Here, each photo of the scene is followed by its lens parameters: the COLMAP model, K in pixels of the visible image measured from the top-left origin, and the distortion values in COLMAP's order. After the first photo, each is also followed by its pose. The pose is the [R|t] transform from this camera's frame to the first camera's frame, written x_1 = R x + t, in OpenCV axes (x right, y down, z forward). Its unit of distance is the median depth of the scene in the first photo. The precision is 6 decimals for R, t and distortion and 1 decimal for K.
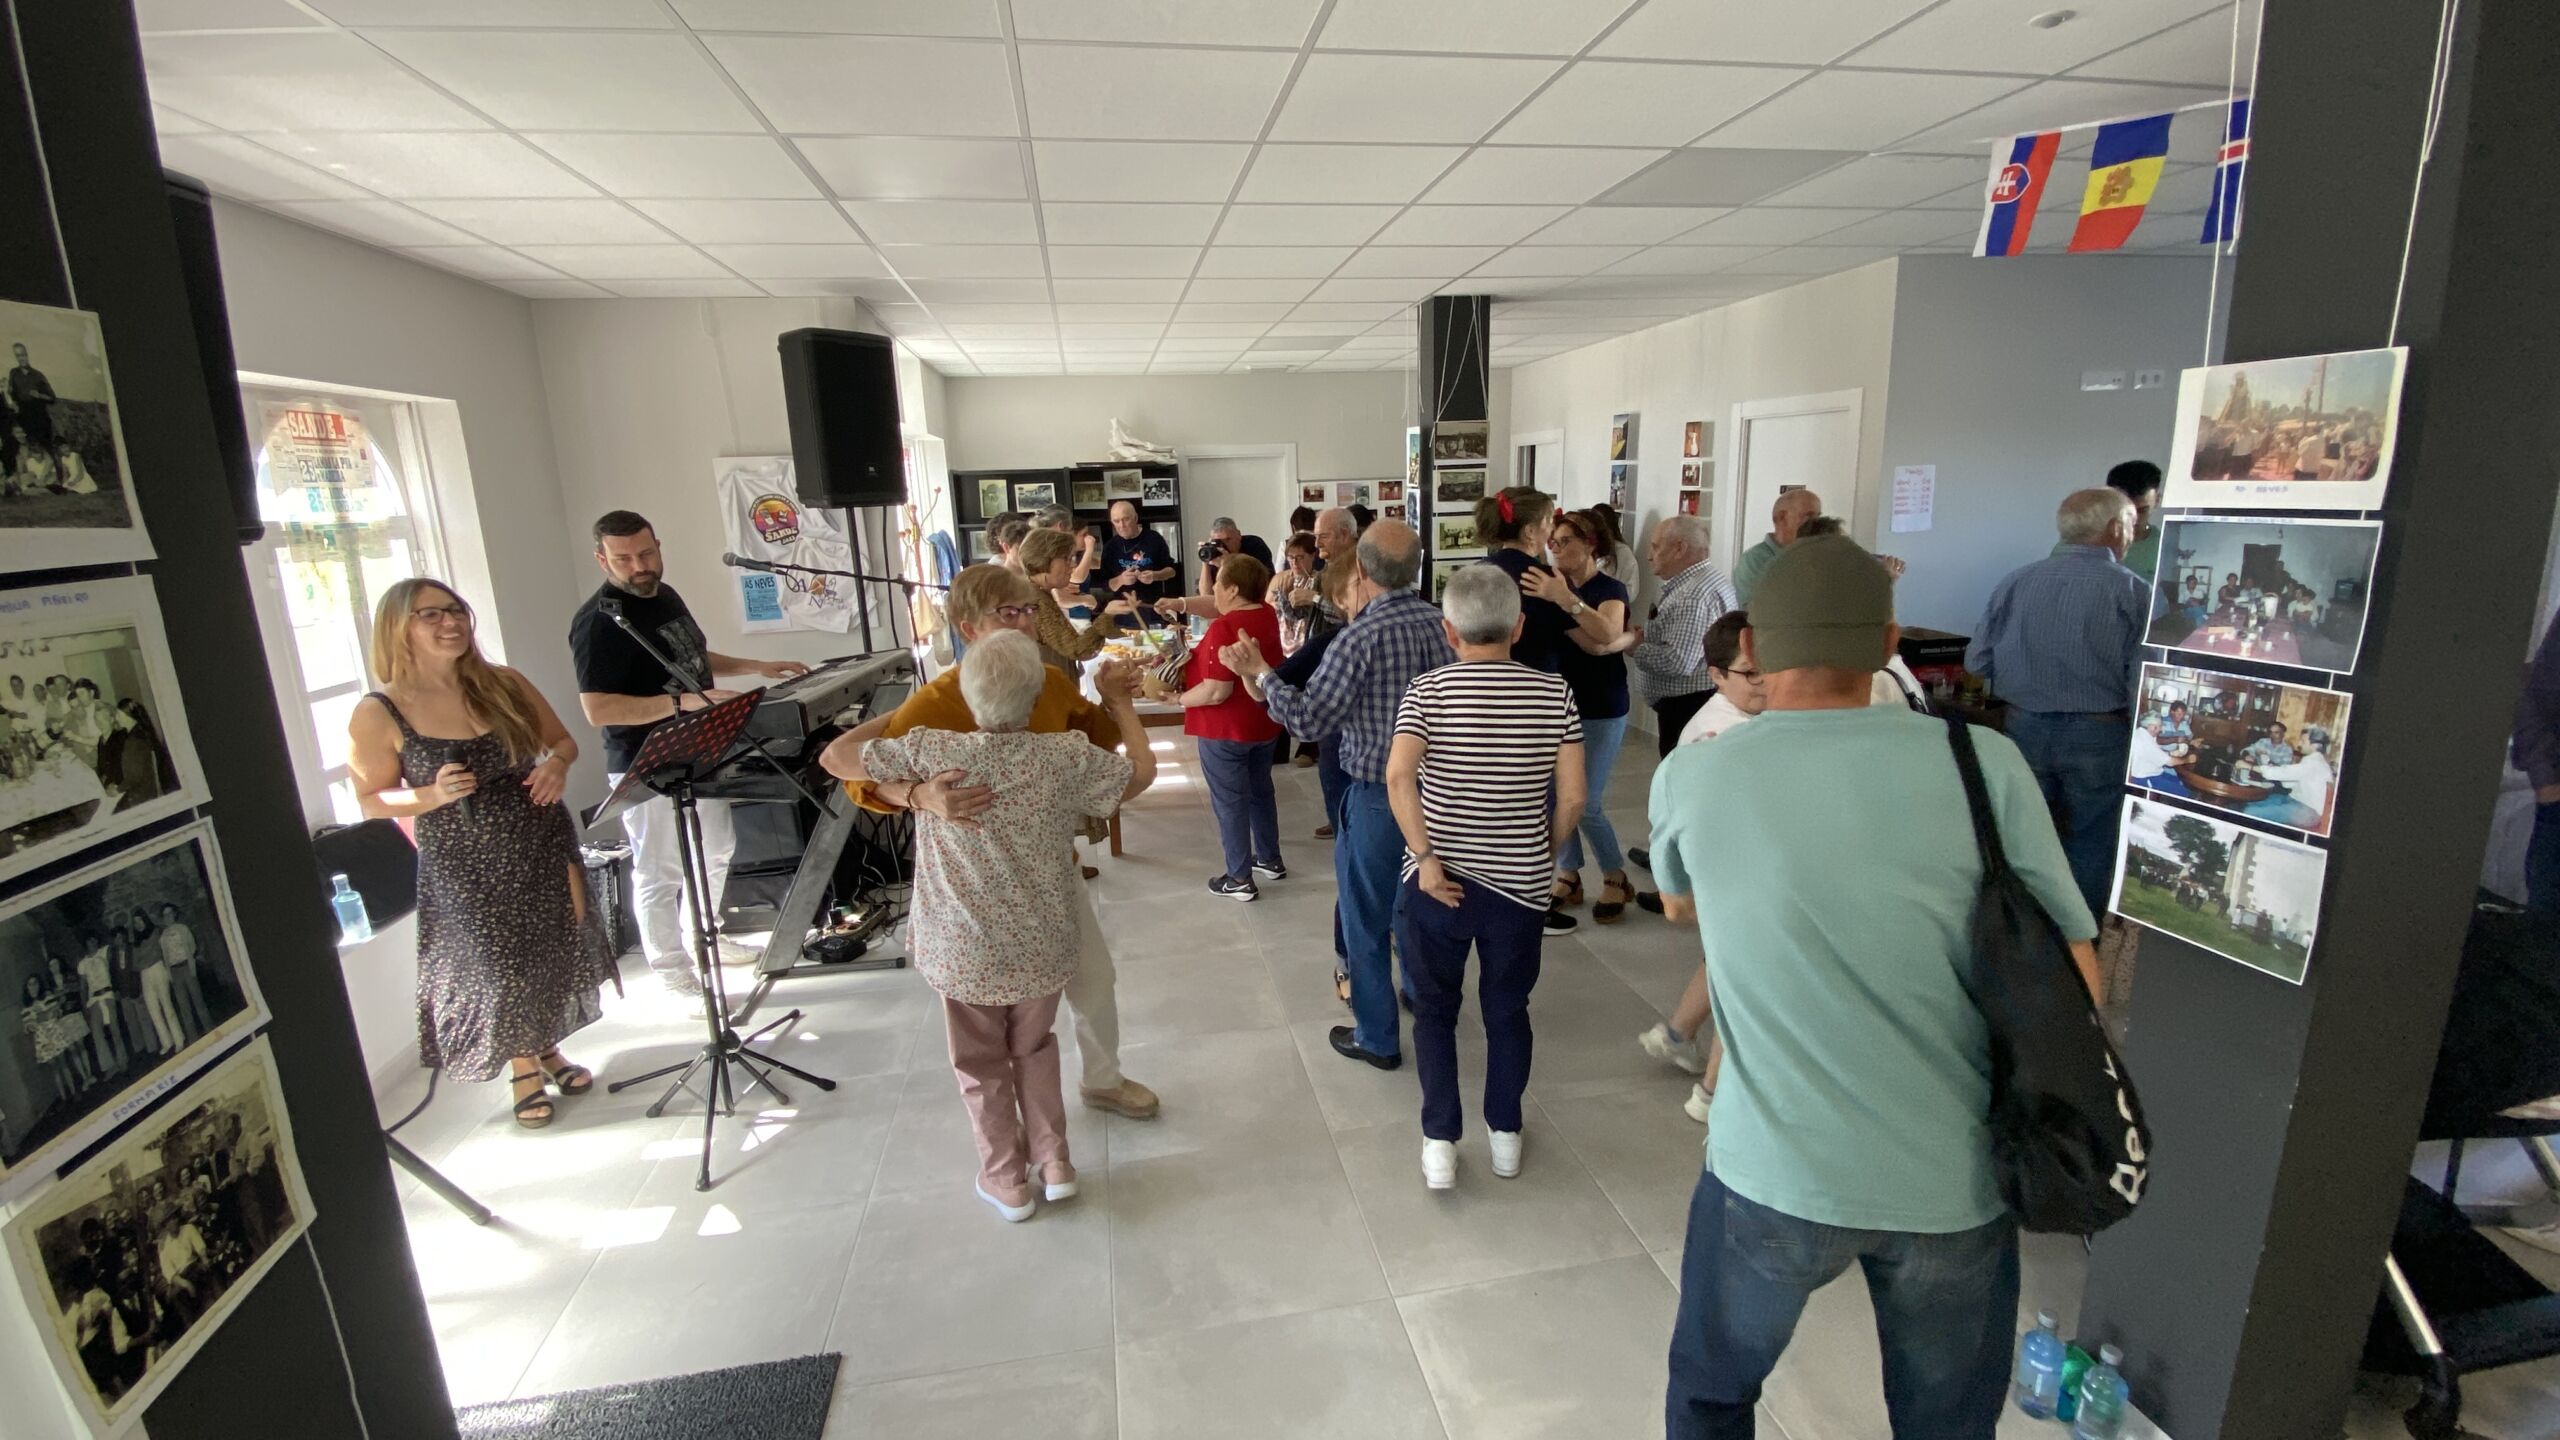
lens RADIAL K [[1038.7, 0, 1280.0], [0, 1038.7, 720.0], [0, 0, 1]] dist [-0.000670, 0.000018]
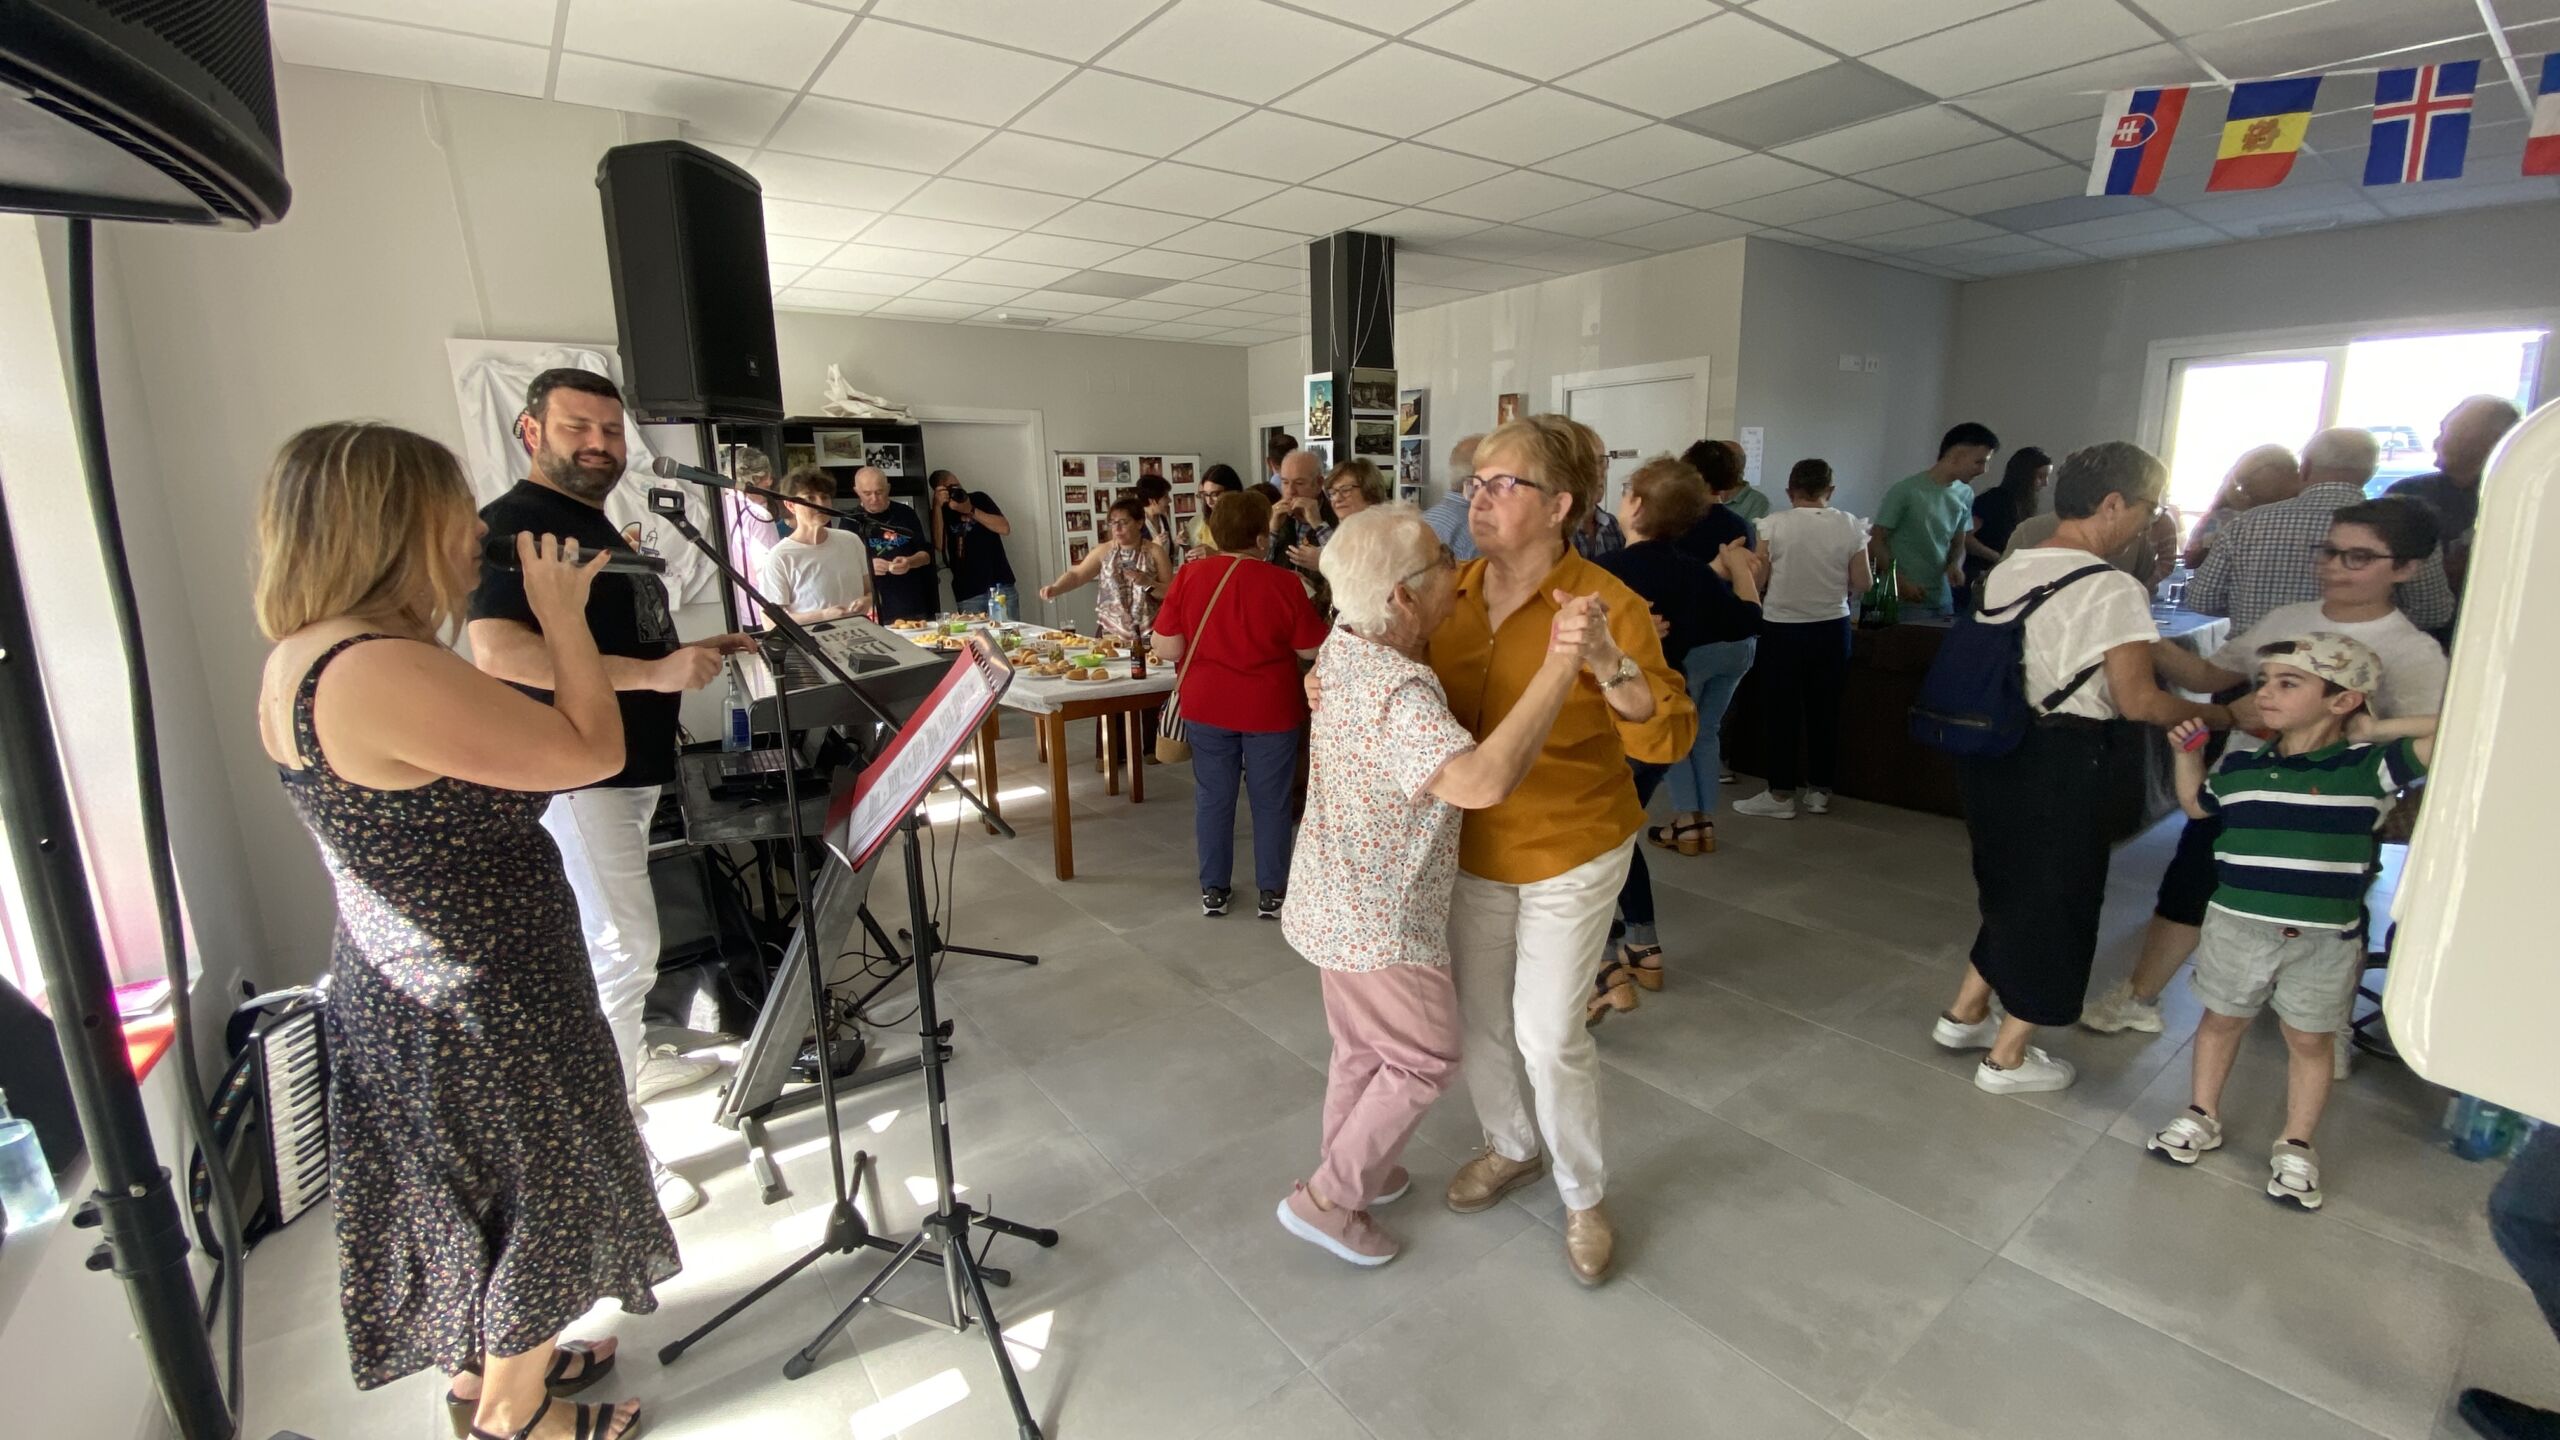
lens RADIAL K [[1074.1, 0, 1278.3], [0, 1074.1, 711.8], [0, 0, 1]] dist [-0.001299, -0.000326]
pose [[0.908049, -0.069559, 0.413047, -0.341063], [0.081016, 0.996660, -0.010266, 0.022069], [-0.410953, 0.042786, 0.910652, 0.186259]]
